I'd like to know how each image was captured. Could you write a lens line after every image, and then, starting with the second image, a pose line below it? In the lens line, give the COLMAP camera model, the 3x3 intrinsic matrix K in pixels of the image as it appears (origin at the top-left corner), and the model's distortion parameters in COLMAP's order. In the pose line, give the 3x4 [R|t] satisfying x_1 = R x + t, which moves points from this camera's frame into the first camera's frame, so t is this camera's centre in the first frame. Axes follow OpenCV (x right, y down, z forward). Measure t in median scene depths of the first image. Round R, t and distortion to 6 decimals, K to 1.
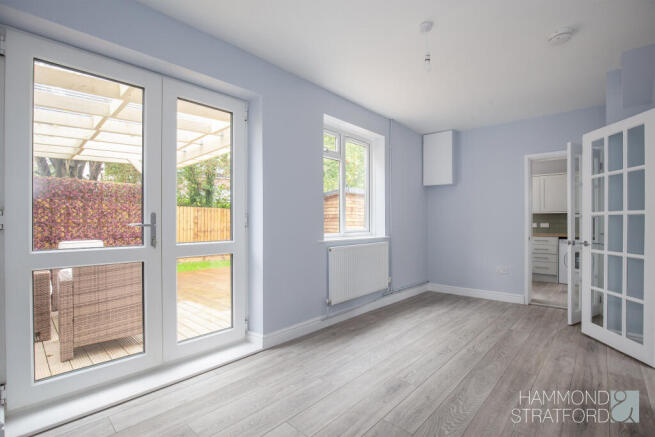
lens RADIAL K [[303.8, 0, 327.5], [0, 303.8, 218.5], [0, 0, 1]] dist [-0.050091, -0.000126]
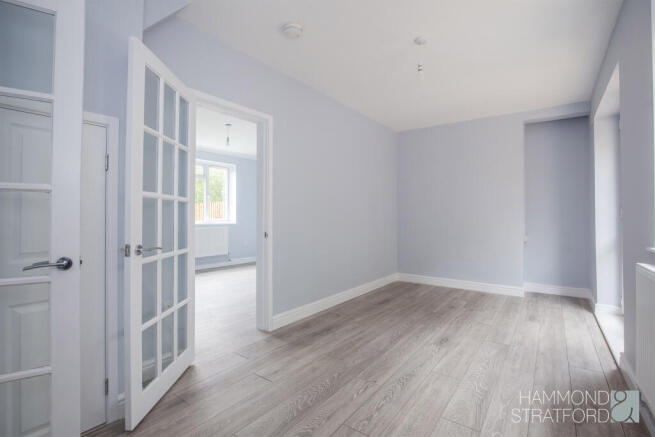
lens RADIAL K [[313.7, 0, 327.5], [0, 313.7, 218.5], [0, 0, 1]] dist [-0.000896, 0.000030]
pose [[-0.992554, -0.001309, -0.121796, 0.766416], [0.000250, 0.999918, -0.012783, 0.046094], [0.121802, -0.012718, -0.992473, 1.973430]]
